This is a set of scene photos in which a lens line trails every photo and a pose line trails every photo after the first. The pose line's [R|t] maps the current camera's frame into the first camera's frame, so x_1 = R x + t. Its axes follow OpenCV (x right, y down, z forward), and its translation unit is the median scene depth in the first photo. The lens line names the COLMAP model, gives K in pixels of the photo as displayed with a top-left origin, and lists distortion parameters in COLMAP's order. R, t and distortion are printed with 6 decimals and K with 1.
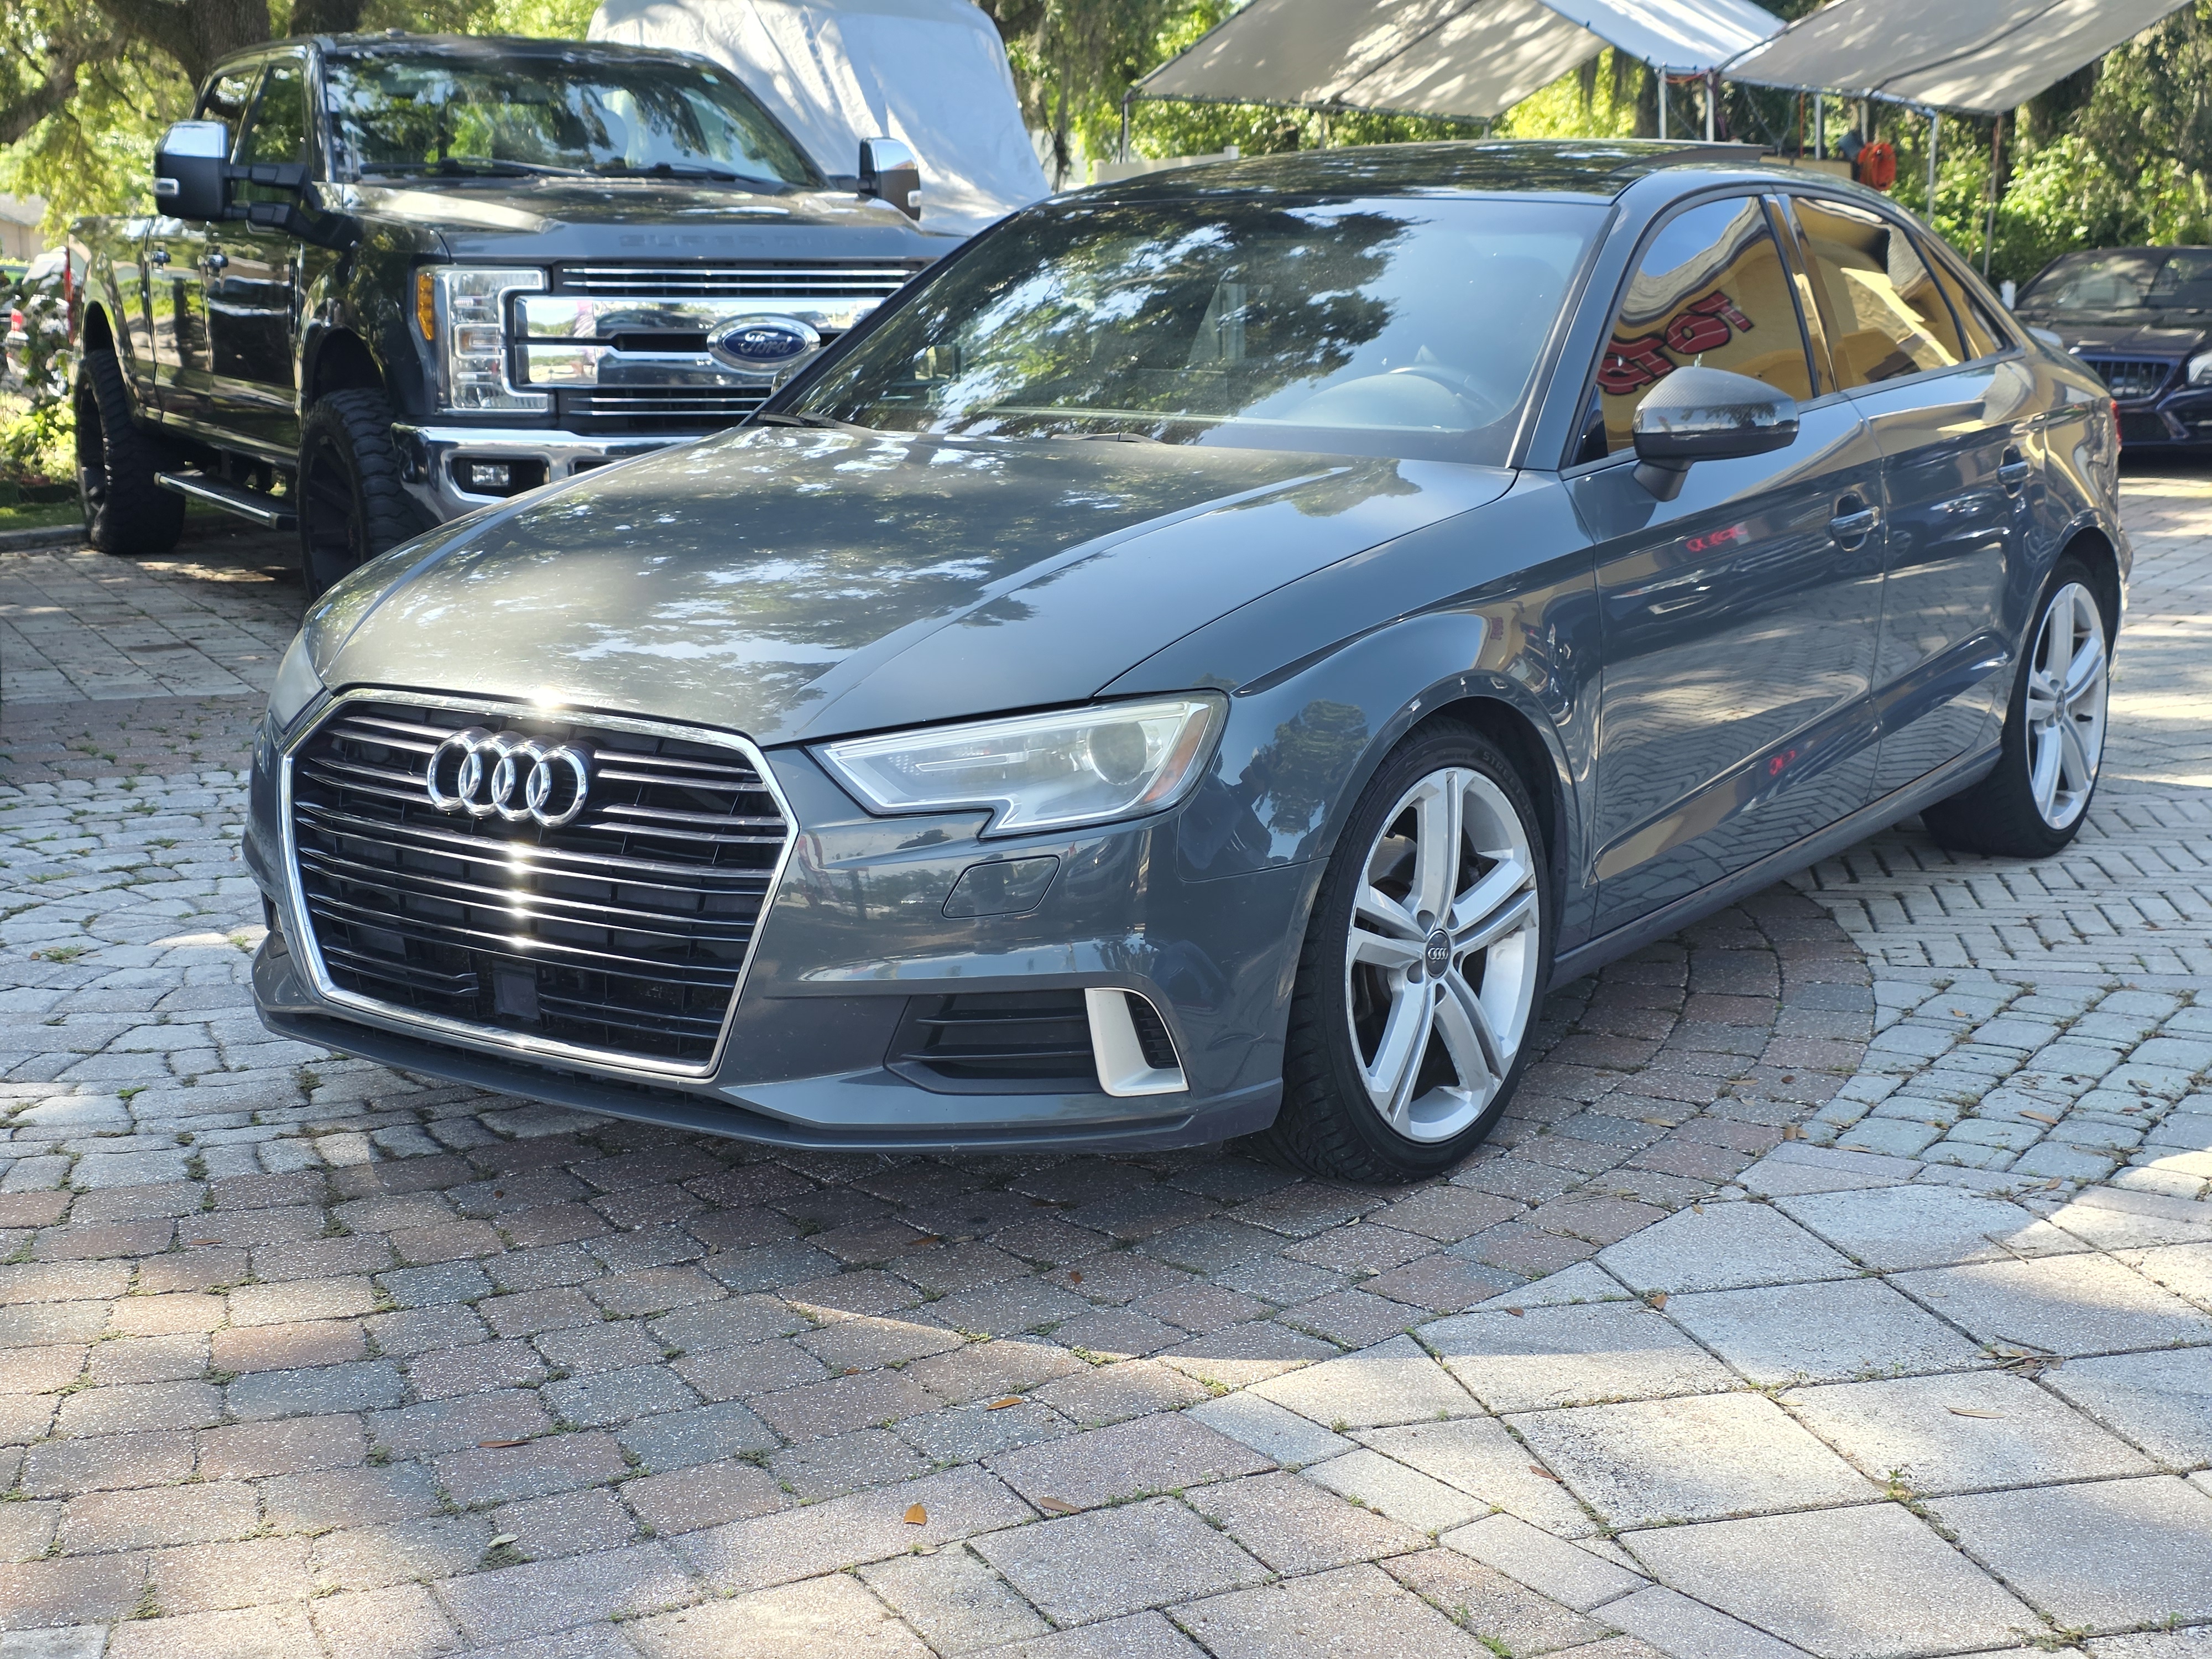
lens RADIAL K [[2934.9, 0, 1106.0], [0, 2934.9, 829.5], [0, 0, 1]] dist [0.188864, -0.521803]
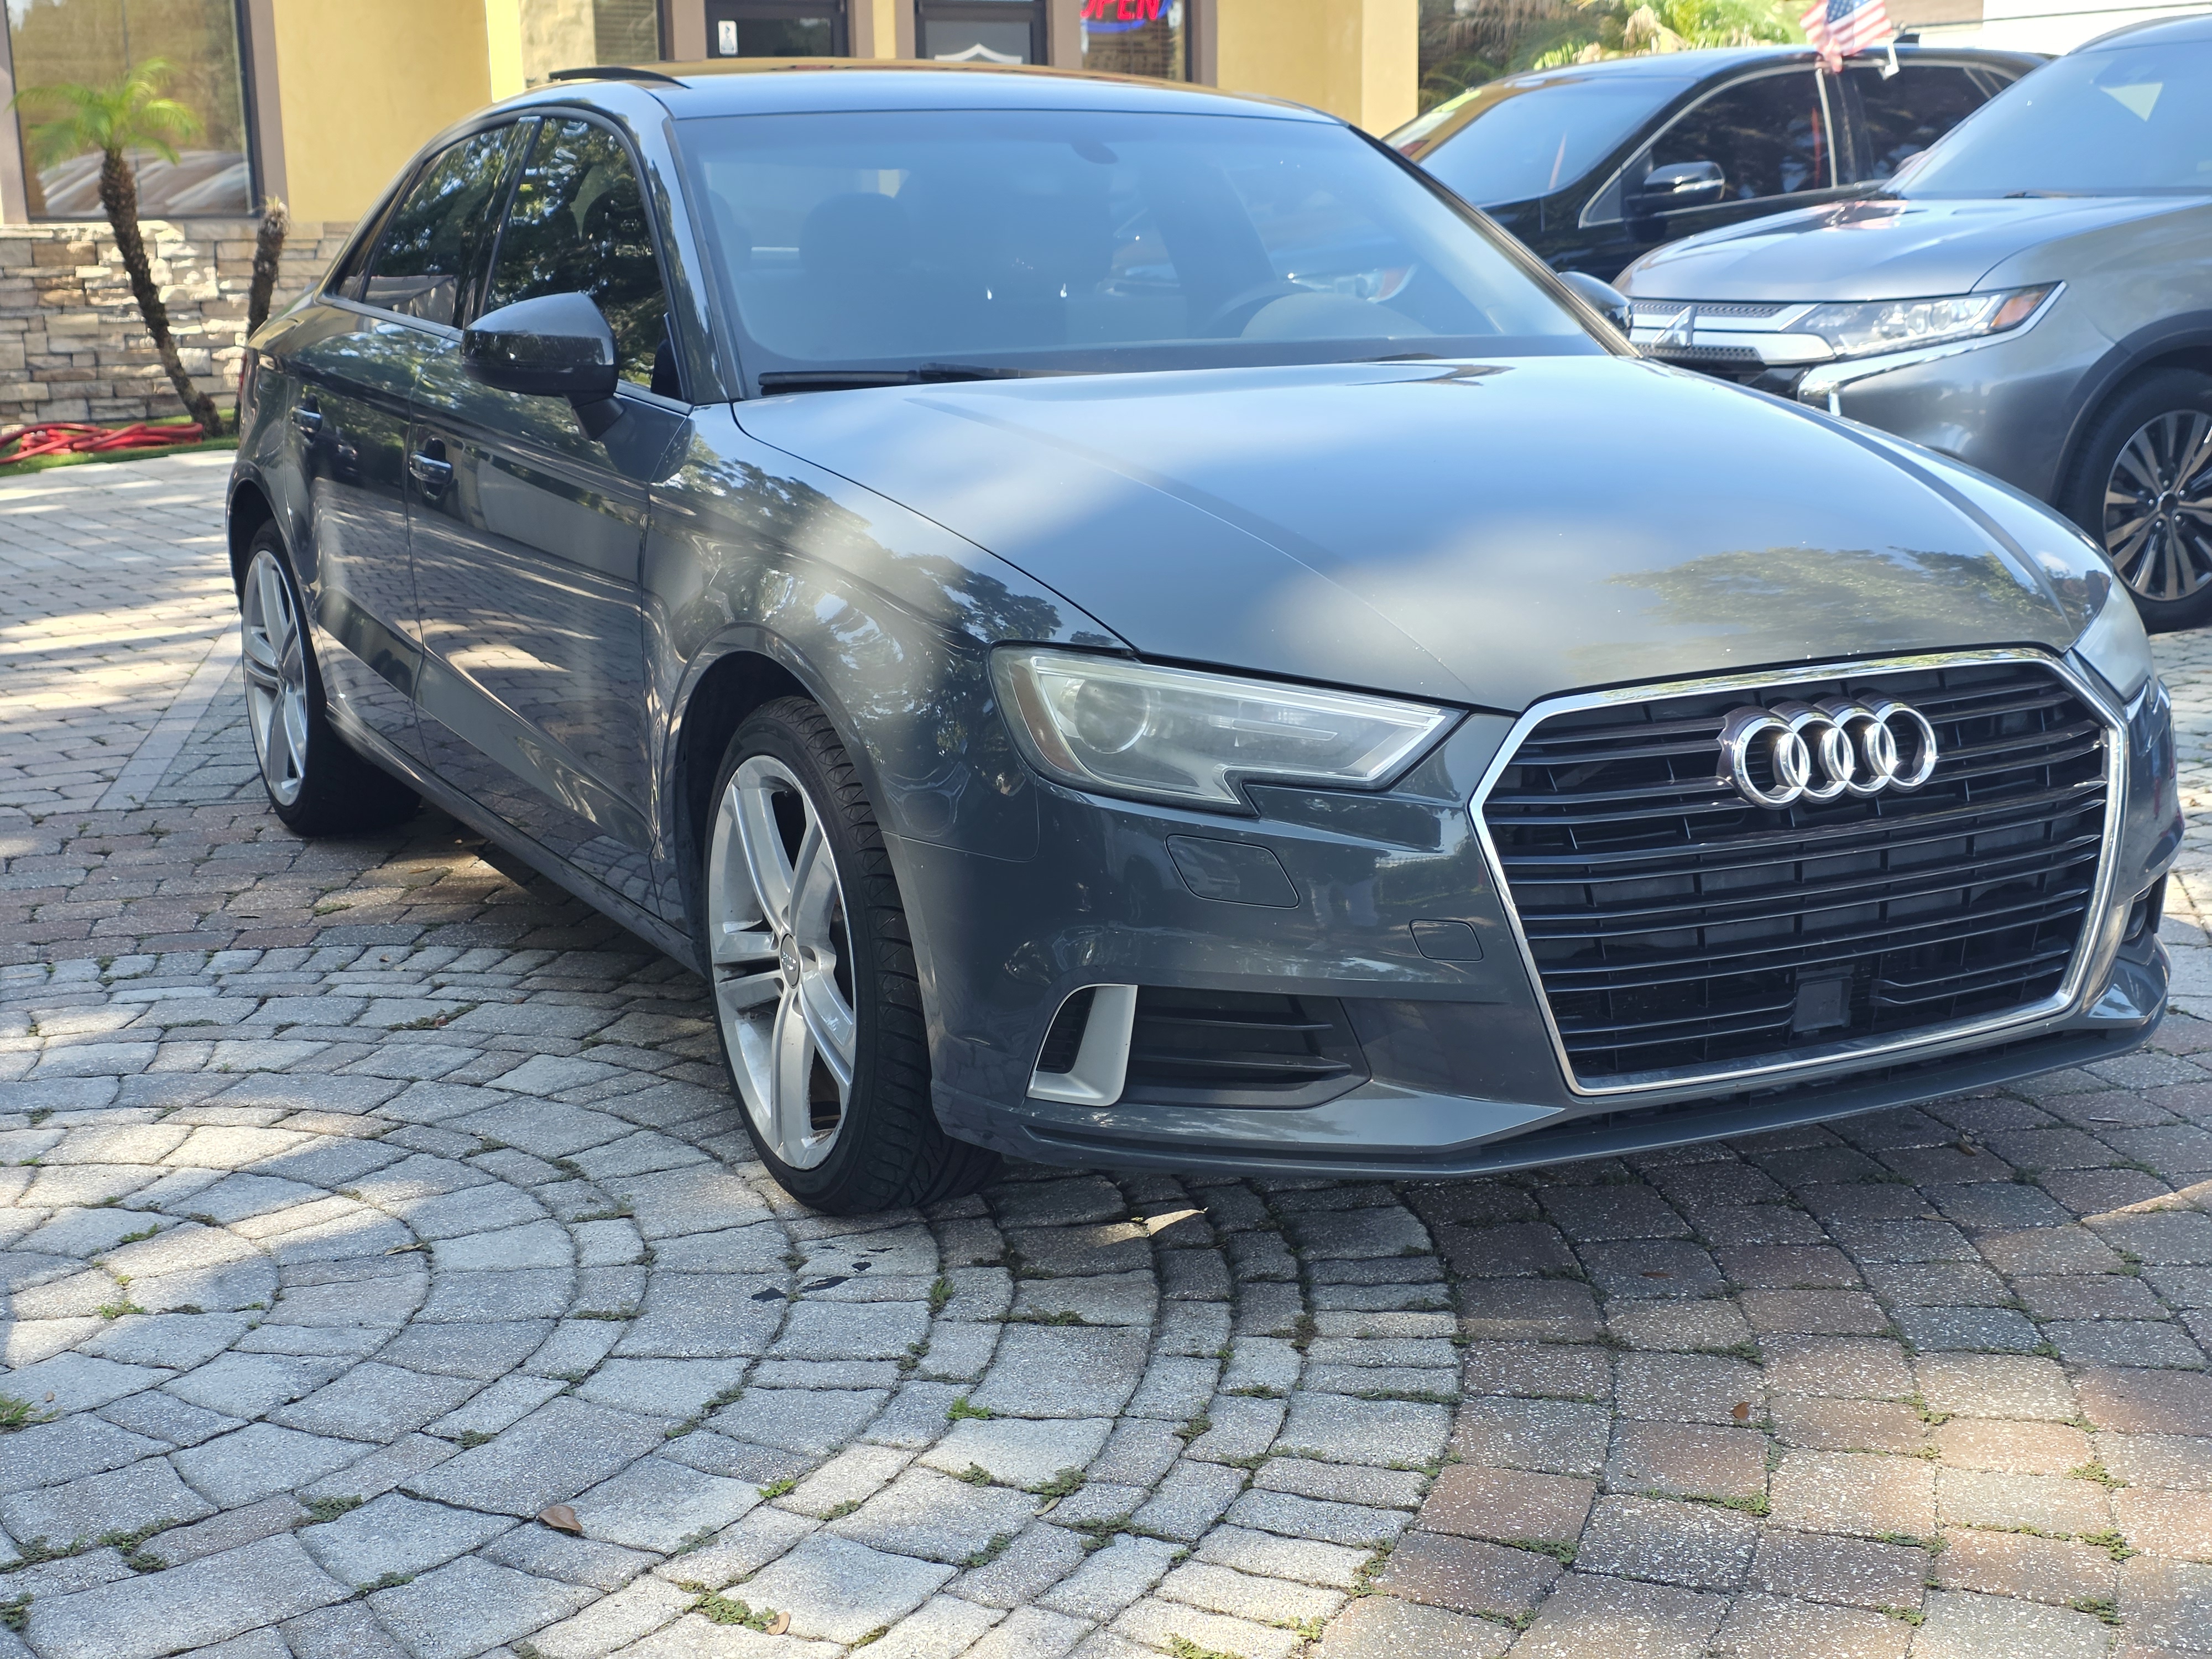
lens RADIAL K [[2934.9, 0, 1106.0], [0, 2934.9, 829.5], [0, 0, 1]] dist [0.188864, -0.521803]
pose [[0.453339, -0.185466, 0.871829, -0.982054], [0.185405, 0.976340, 0.111291, -0.121448], [-0.871842, 0.111189, 0.476999, 0.724656]]
